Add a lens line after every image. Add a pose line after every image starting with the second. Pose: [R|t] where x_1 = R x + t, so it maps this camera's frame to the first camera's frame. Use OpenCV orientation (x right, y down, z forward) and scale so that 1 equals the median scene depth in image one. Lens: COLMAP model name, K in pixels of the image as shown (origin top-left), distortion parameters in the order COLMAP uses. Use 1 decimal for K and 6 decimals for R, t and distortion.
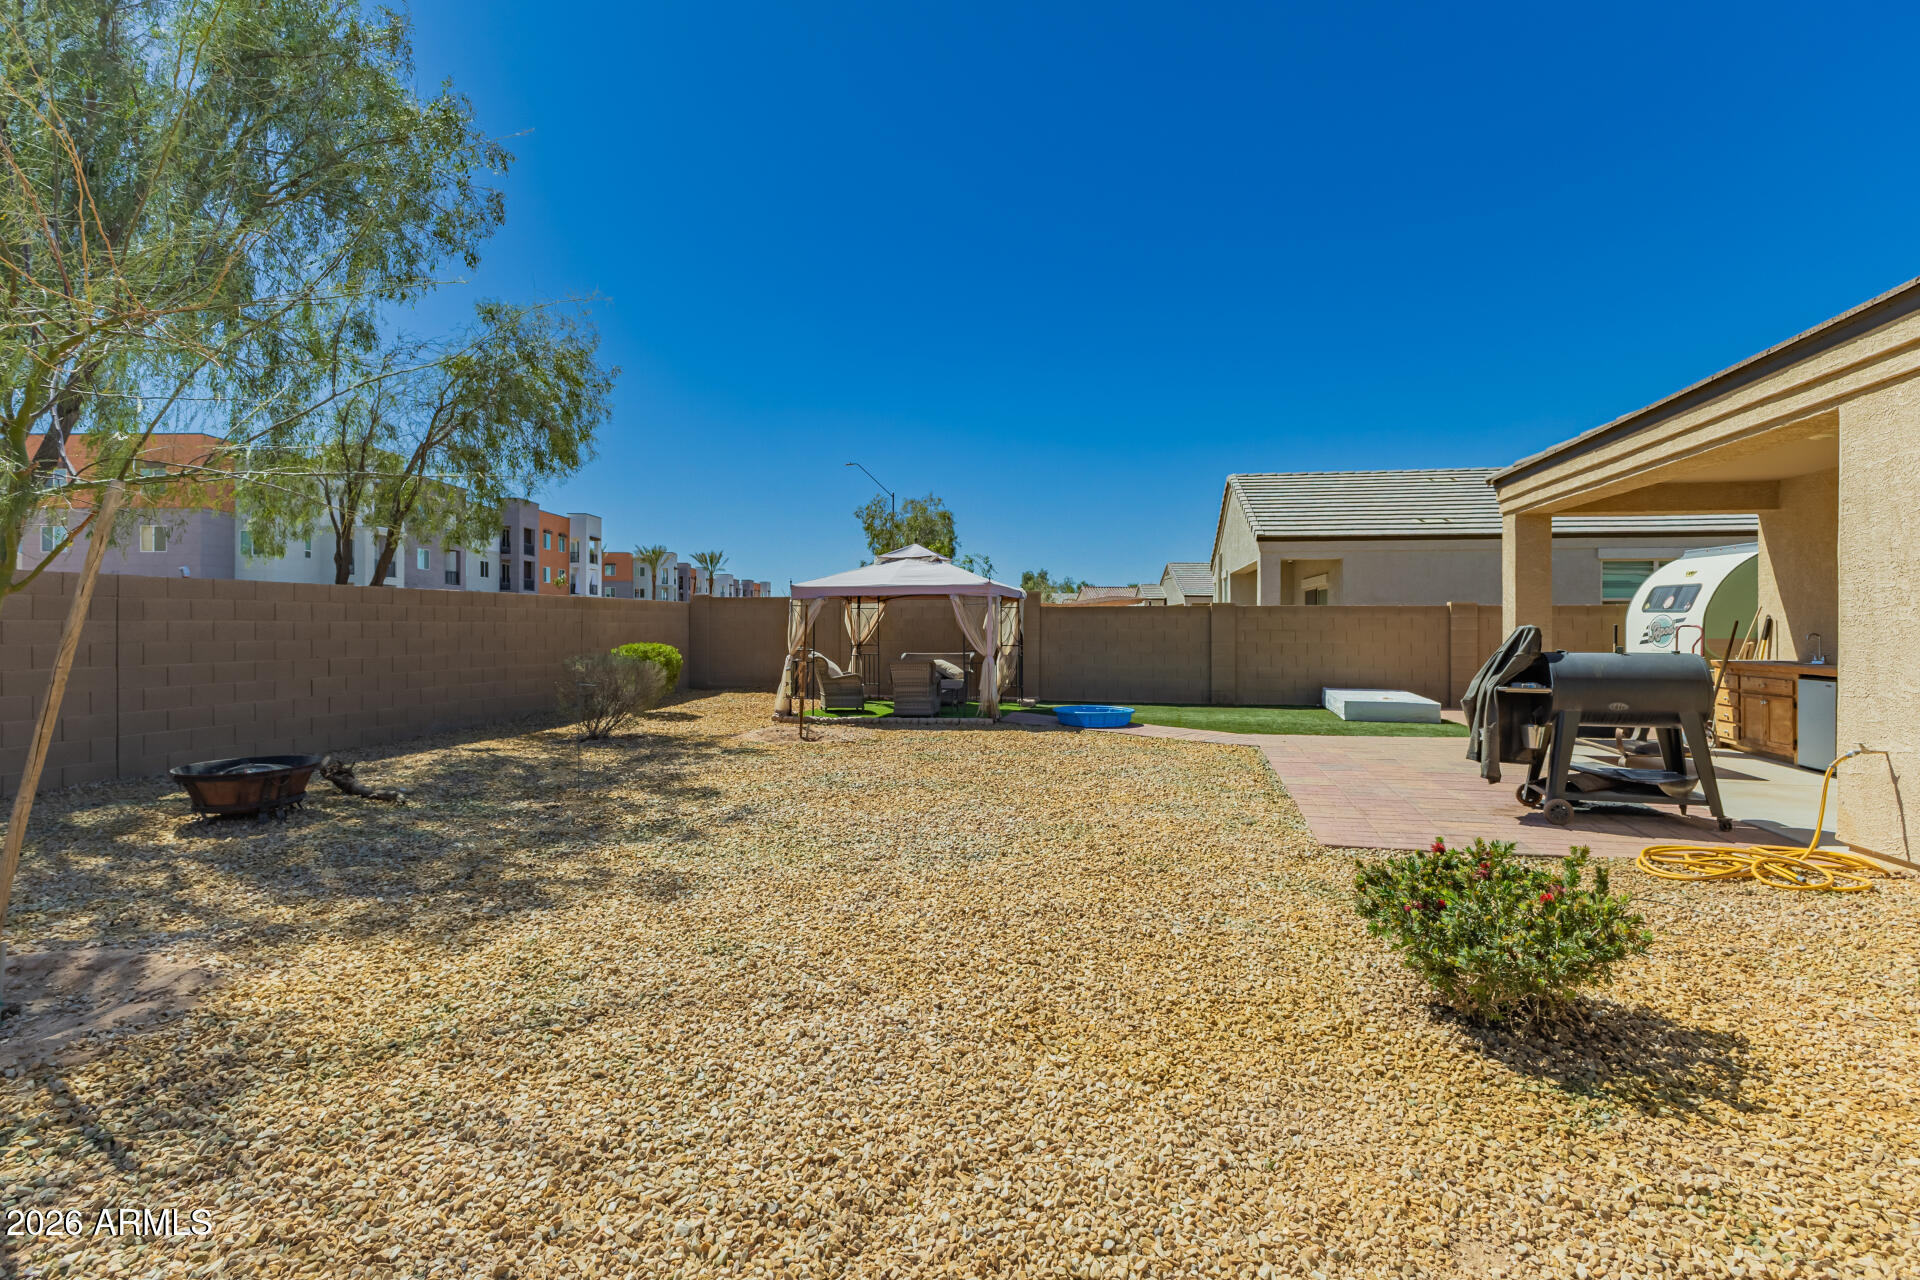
lens RADIAL K [[881.4, 0, 960.9], [0, 881.4, 630.9], [0, 0, 1]] dist [-0.001474, -0.000036]
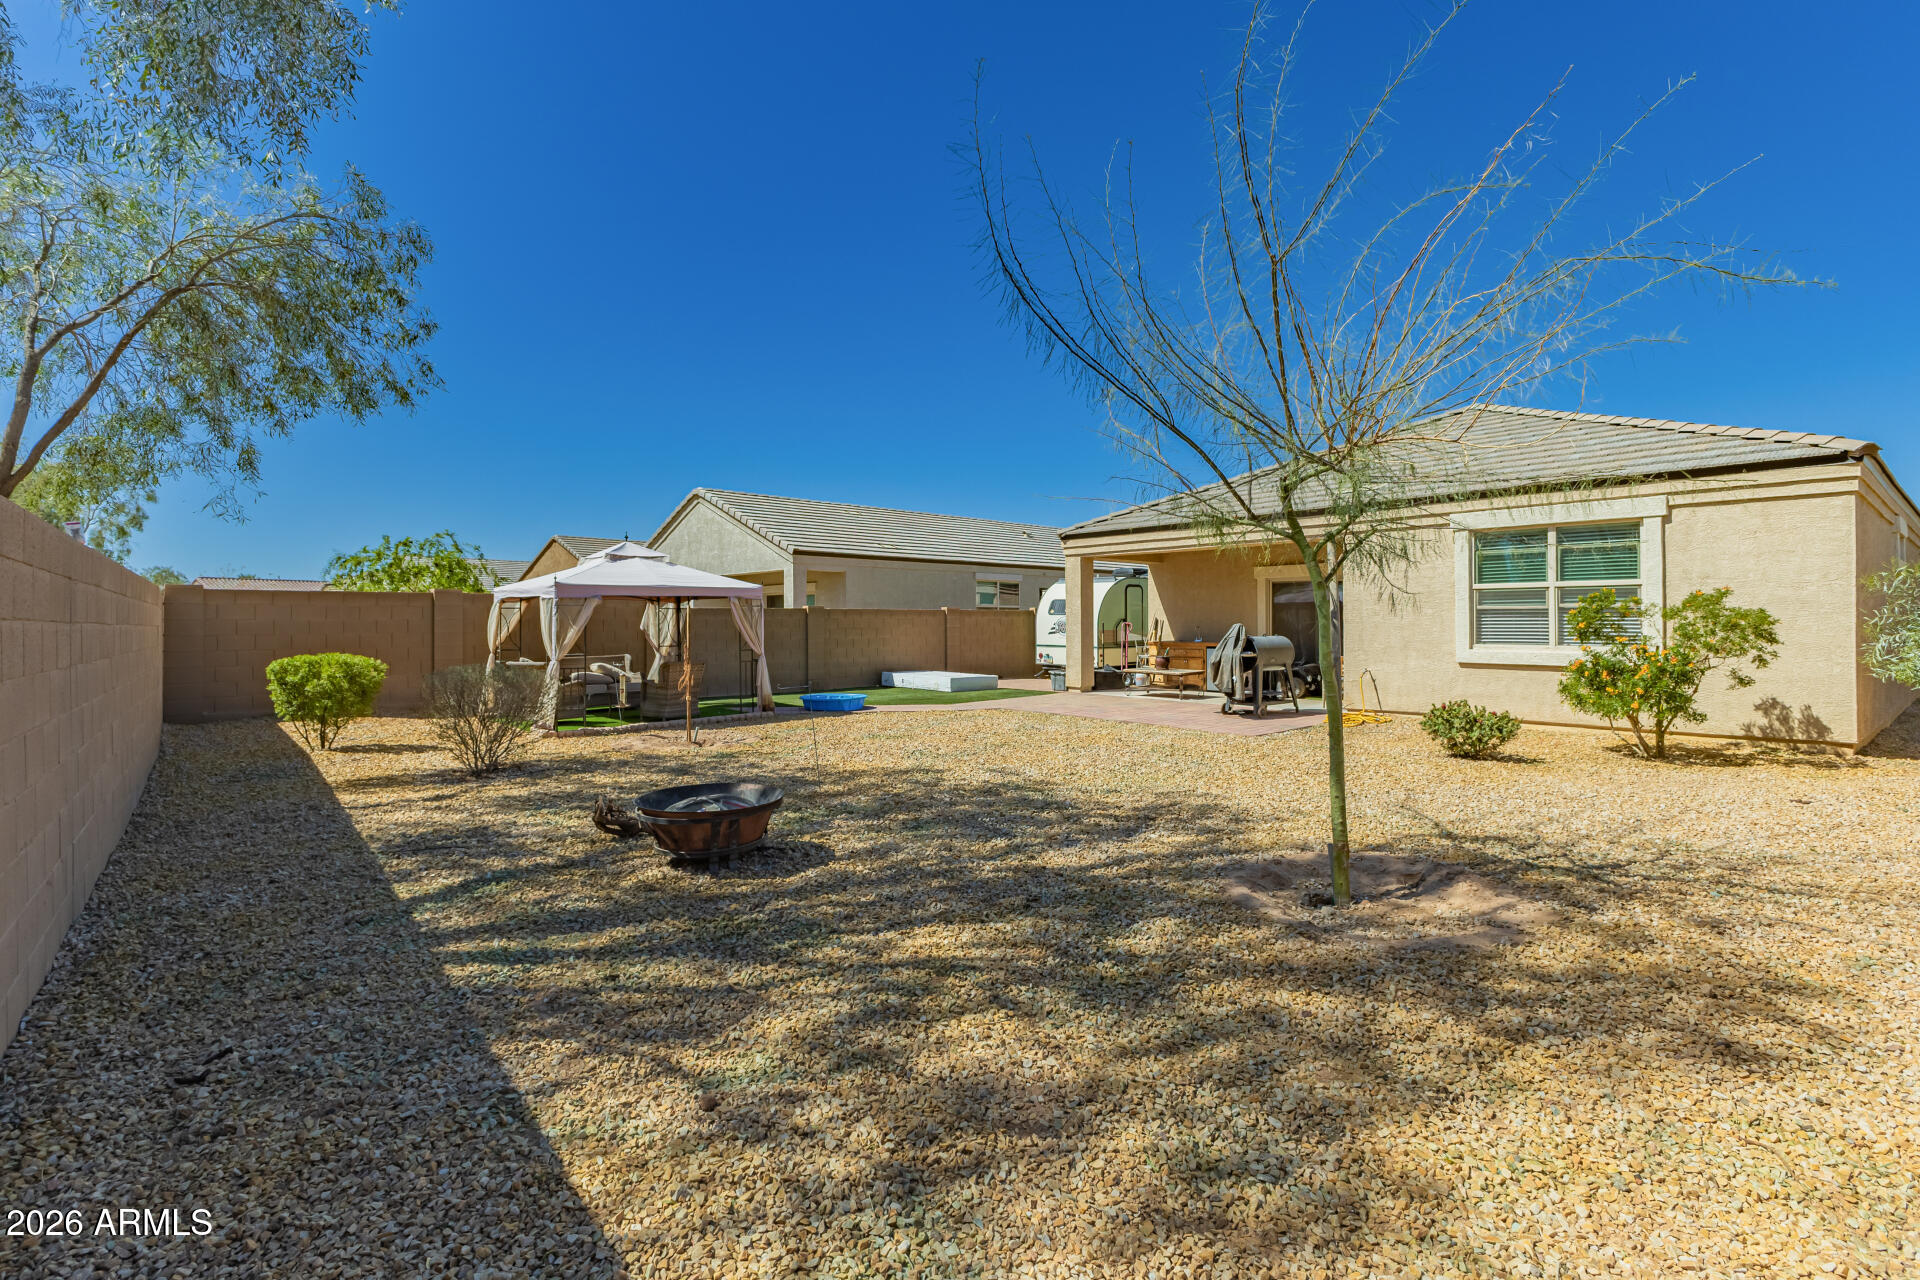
lens RADIAL K [[881.4, 0, 961.5], [0, 881.4, 632.5], [0, 0, 1]] dist [-0.001474, -0.000036]
pose [[0.589131, -0.013087, 0.807932, -0.689457], [0.011052, 0.999906, 0.008138, -0.004669], [-0.807962, 0.004135, 0.589220, 0.159561]]
